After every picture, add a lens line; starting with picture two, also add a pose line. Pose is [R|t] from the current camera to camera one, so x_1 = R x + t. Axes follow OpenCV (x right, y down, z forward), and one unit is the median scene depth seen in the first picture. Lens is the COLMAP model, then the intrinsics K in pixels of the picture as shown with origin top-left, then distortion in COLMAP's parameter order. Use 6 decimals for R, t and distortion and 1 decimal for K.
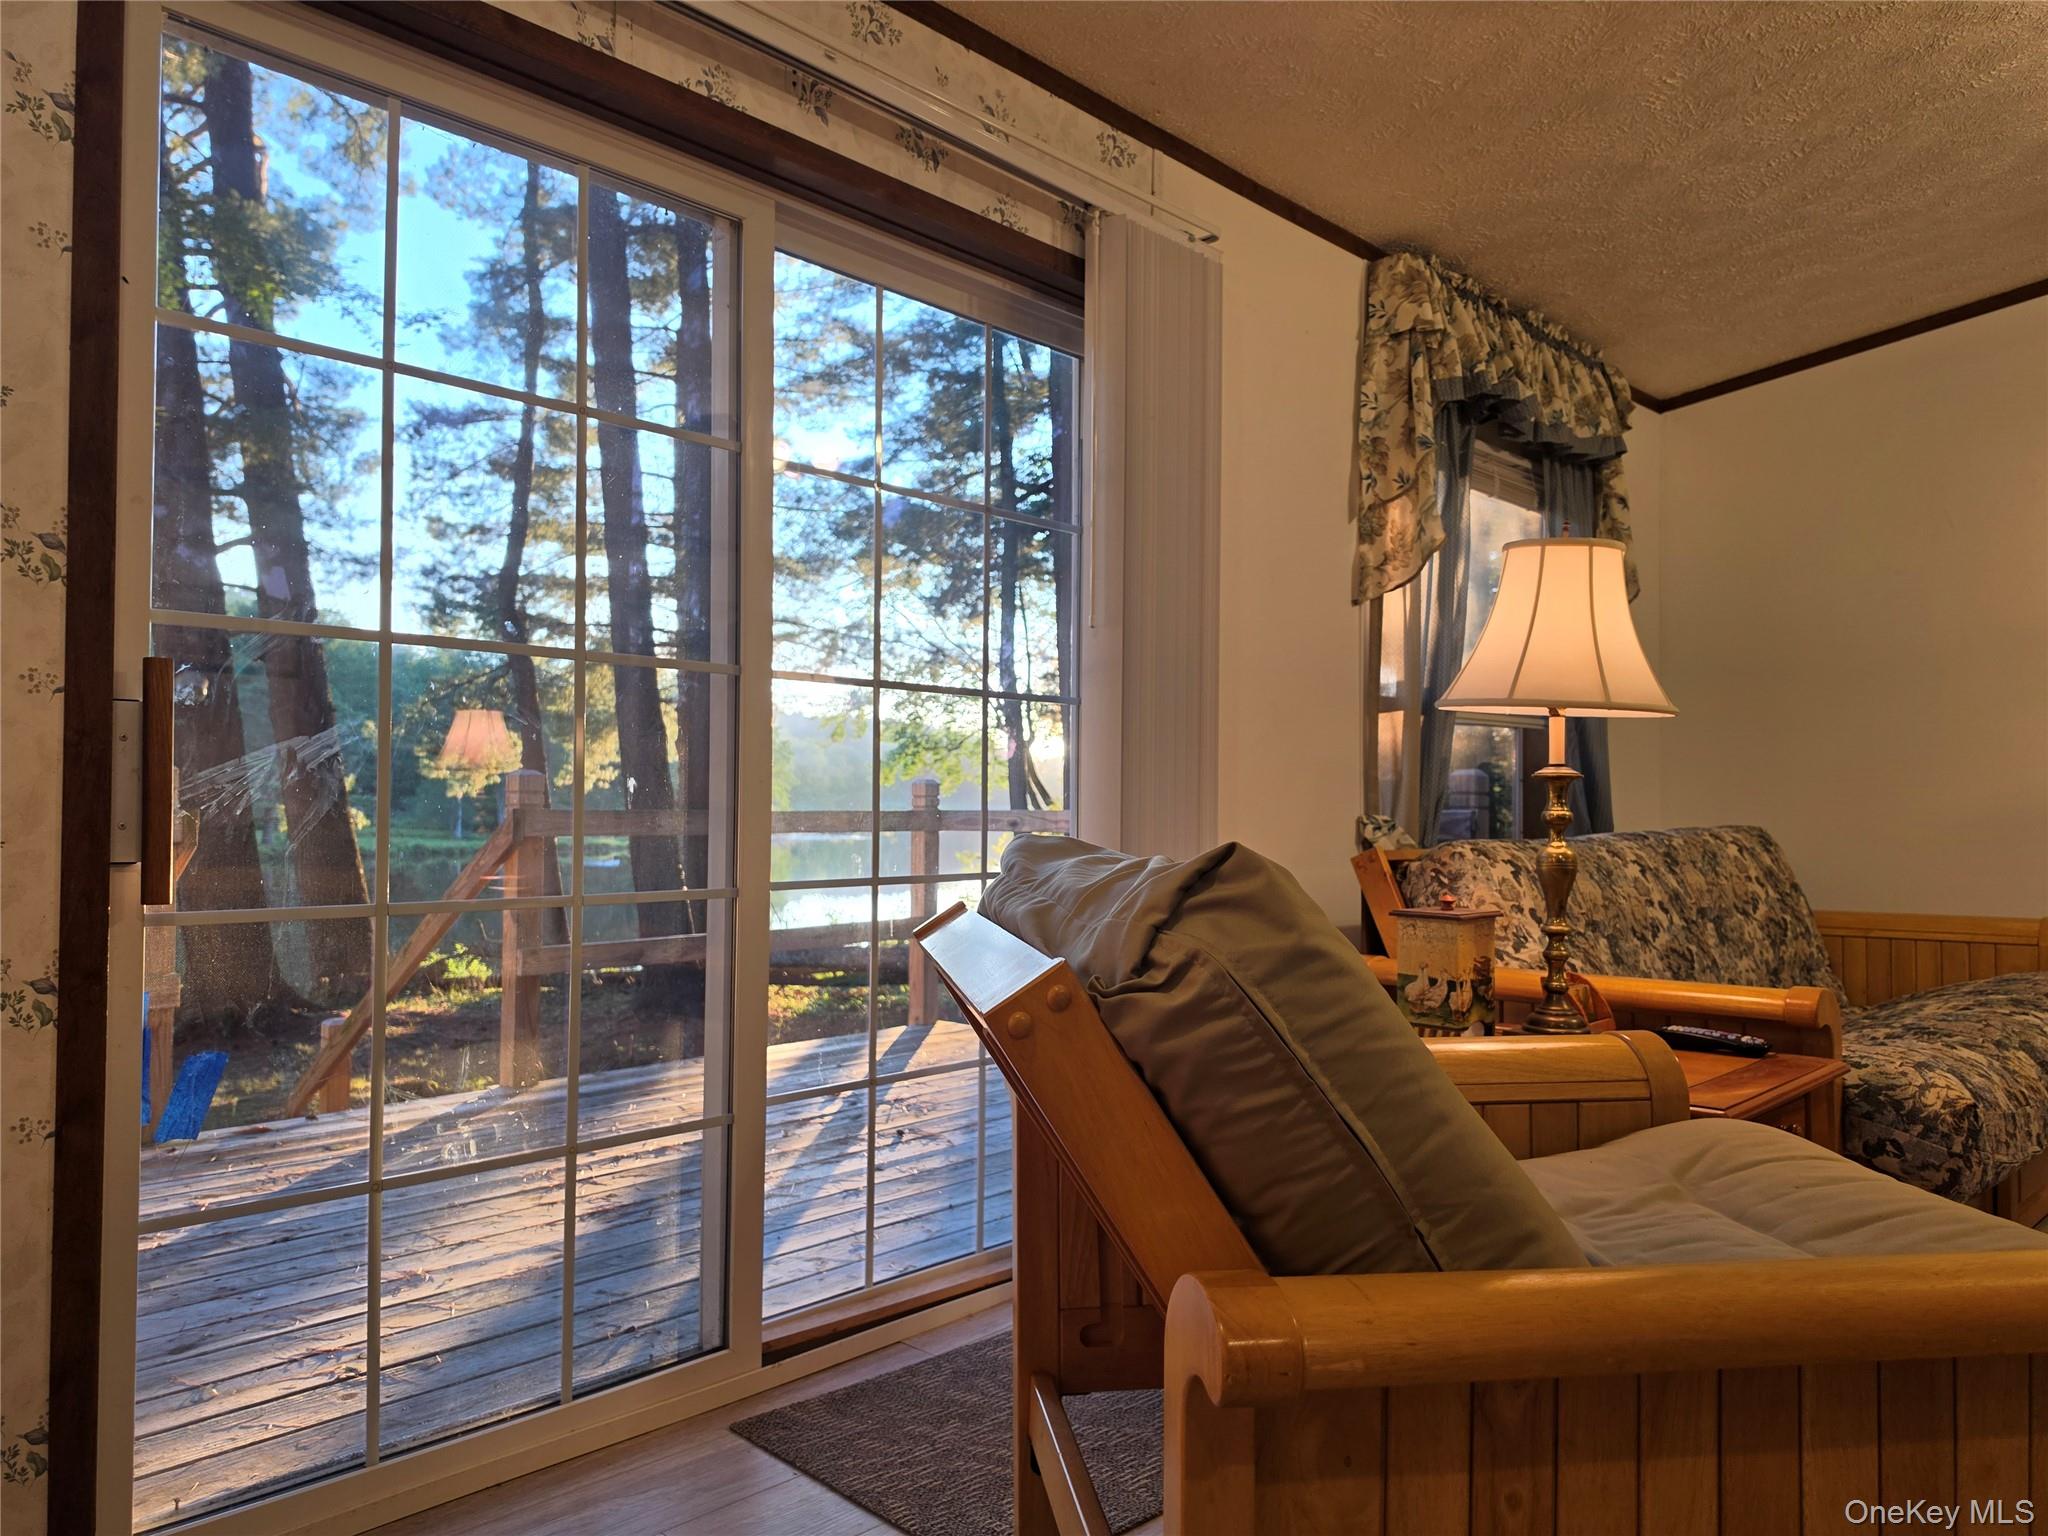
lens RADIAL K [[1419.3, 0, 1026.8], [0, 1419.3, 777.7], [0, 0, 1]] dist [0.101201, -0.154578]
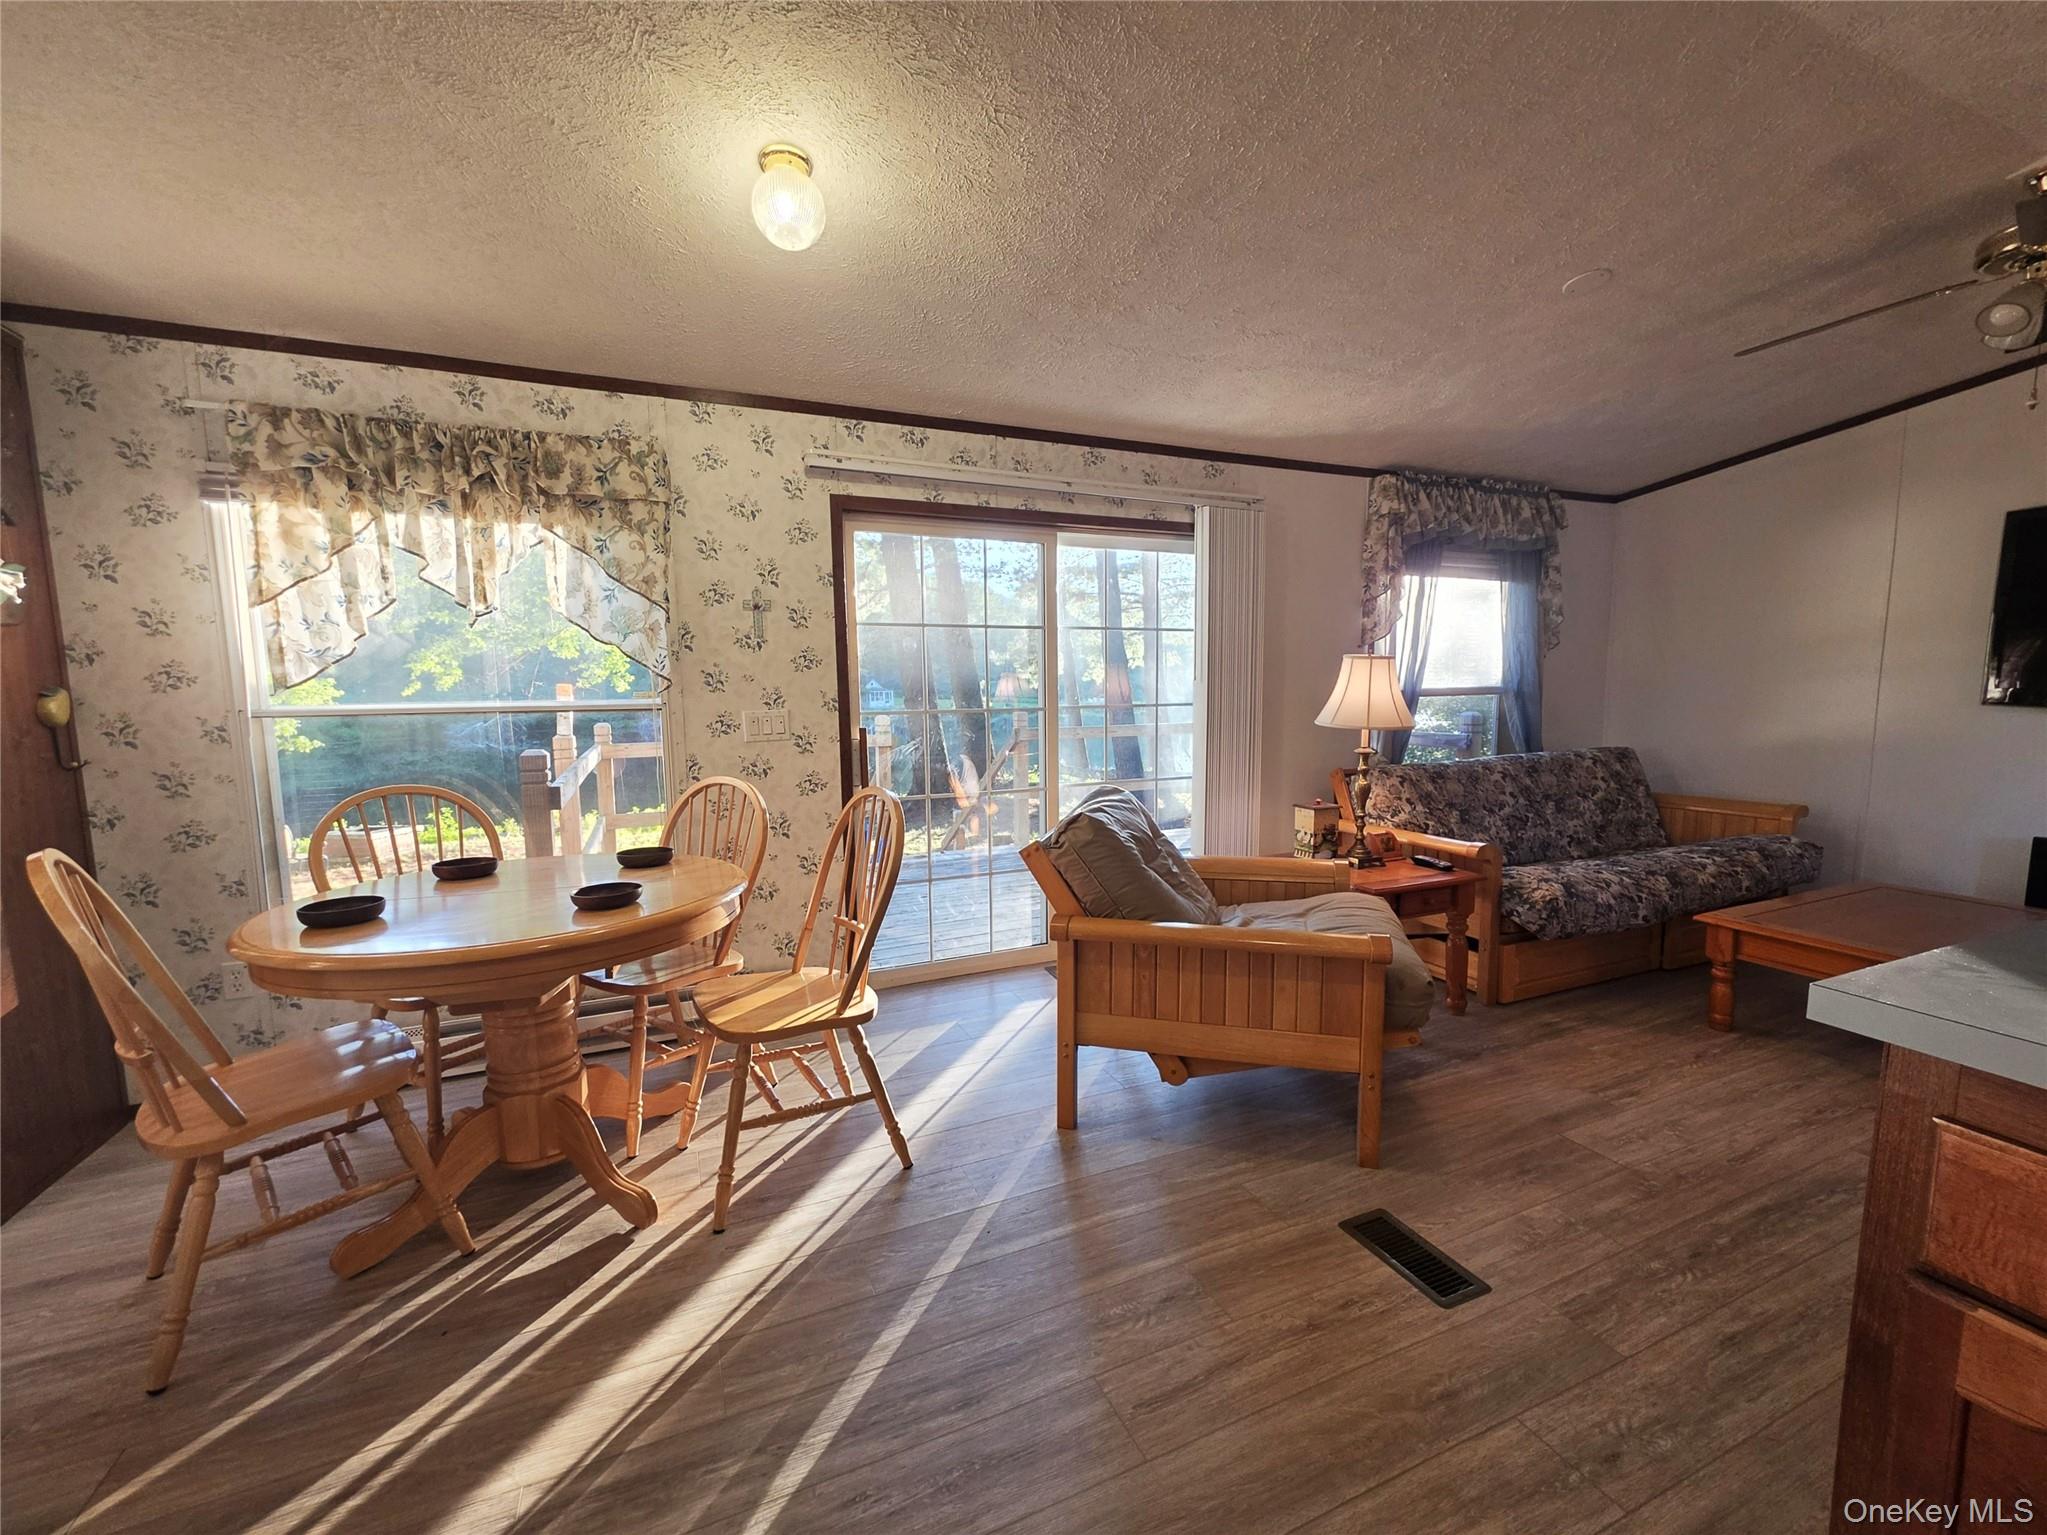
lens RADIAL K [[838.2, 0, 1030.1], [0, 838.2, 773.2], [0, 0, 1]] dist [-0.000036, 0.000553]
pose [[0.921530, 0.025455, -0.387471, 0.267114], [0.024607, 0.992015, 0.123694, -0.102409], [0.387526, -0.123522, 0.913546, -0.339735]]
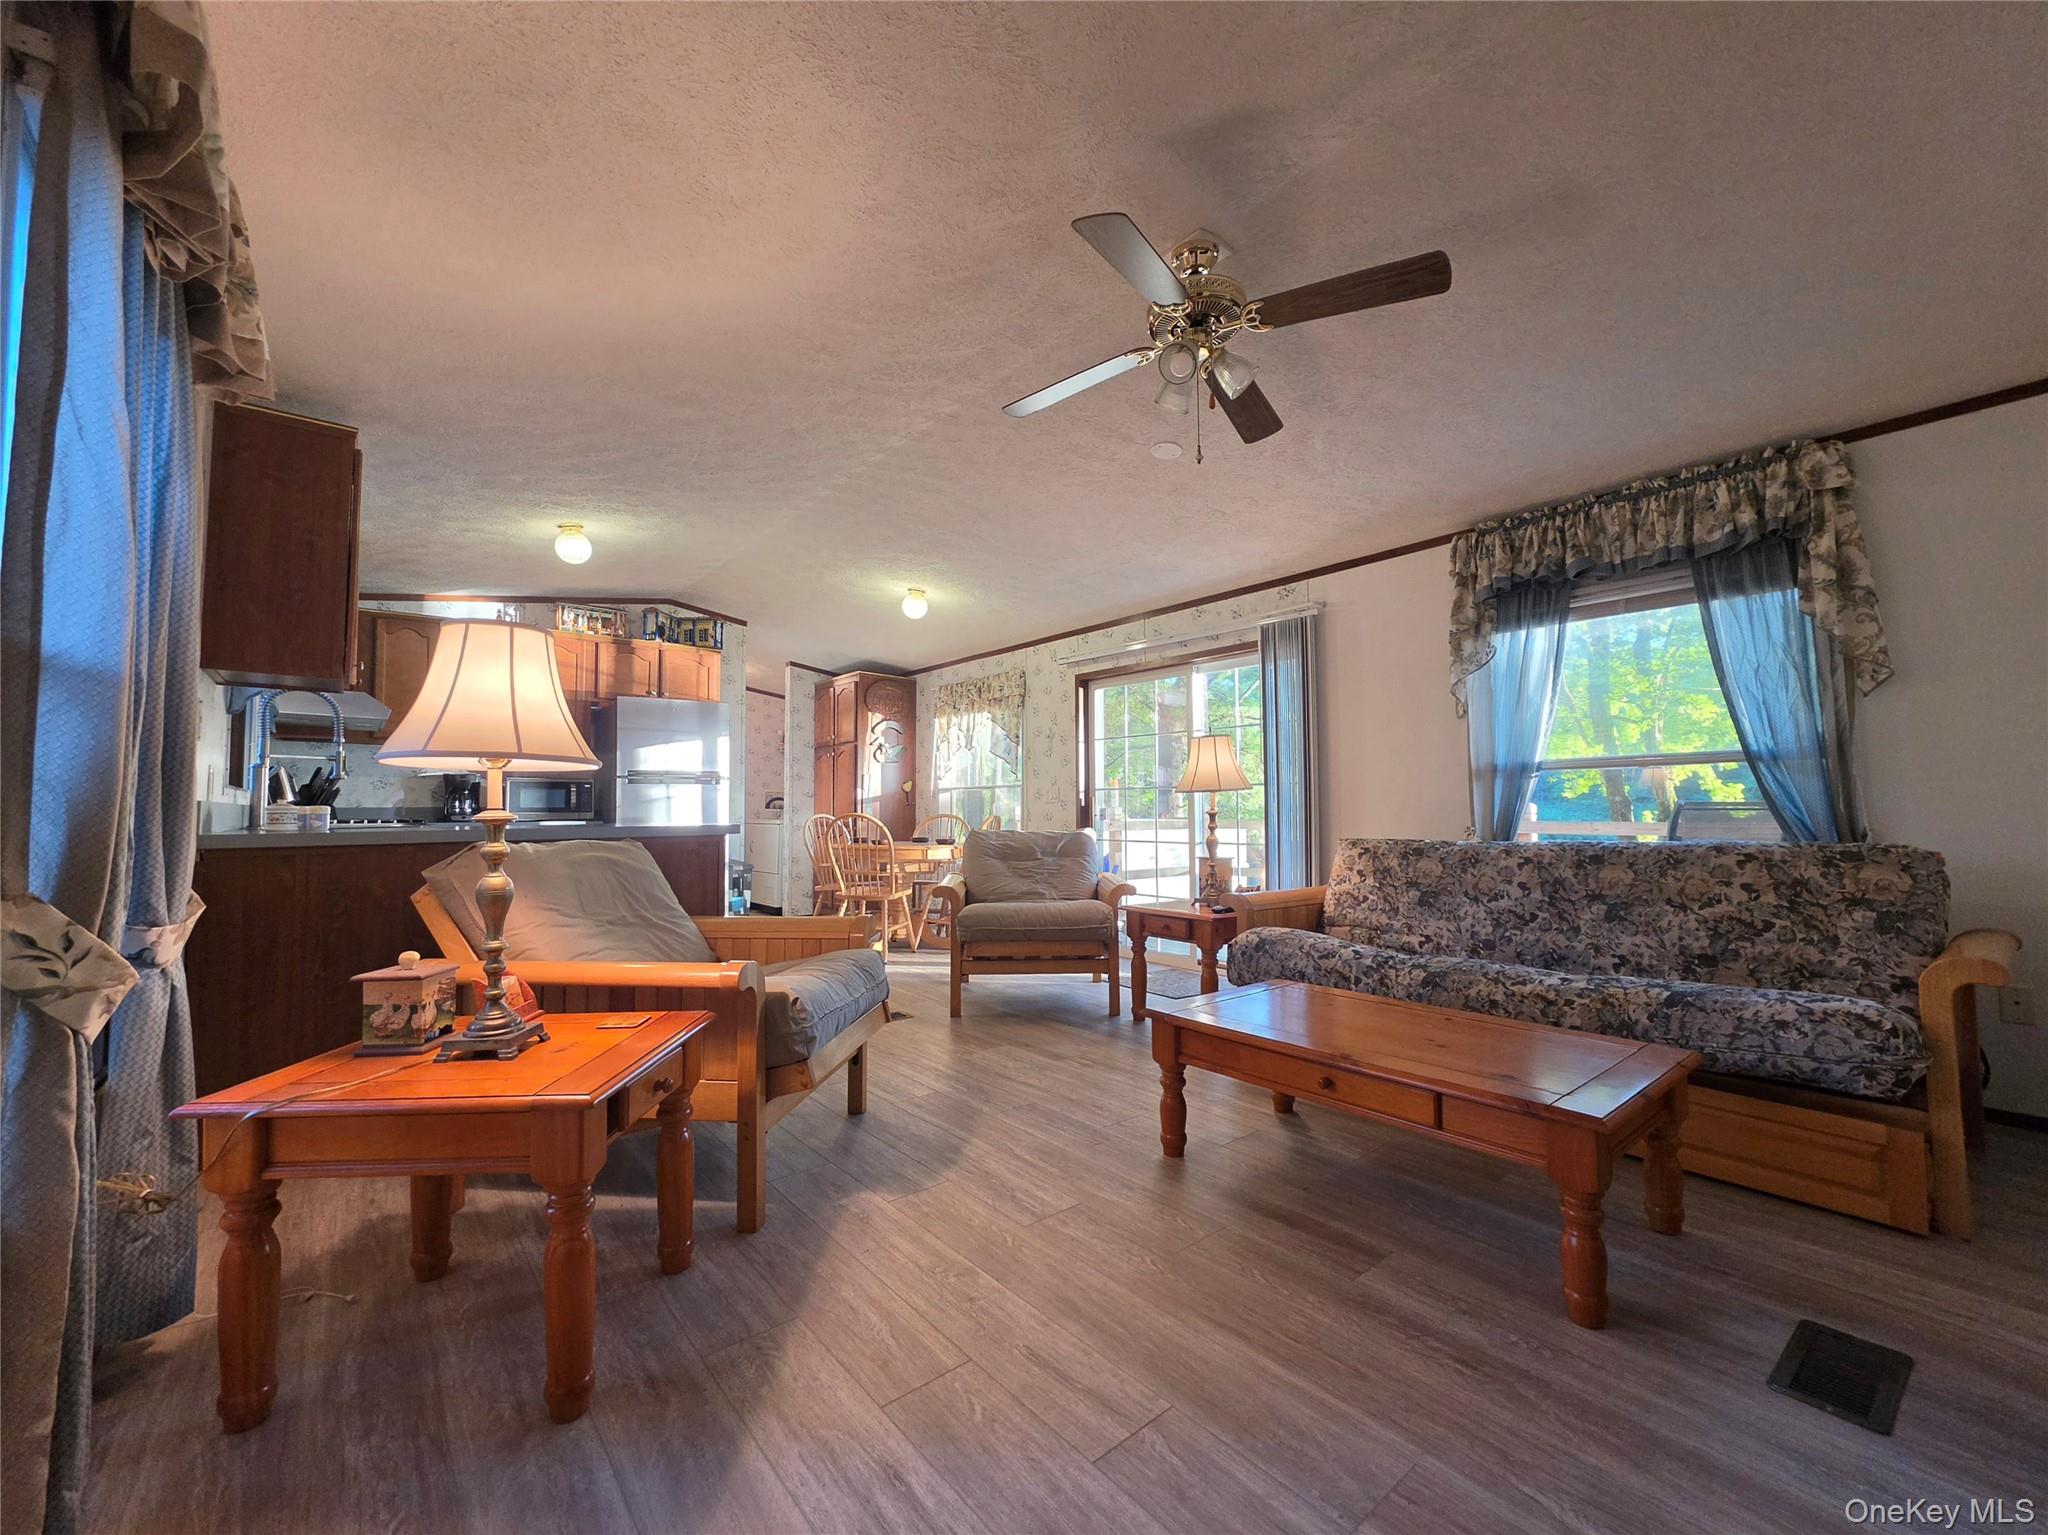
lens RADIAL K [[823.3, 0, 1025.2], [0, 823.3, 770.6], [0, 0, 1]] dist [0.000624, 0.000306]
pose [[-0.124283, -0.054832, -0.990731, 1.414250], [0.022959, 0.998046, -0.058117, 0.001249], [0.991981, -0.029969, -0.122781, 0.551524]]
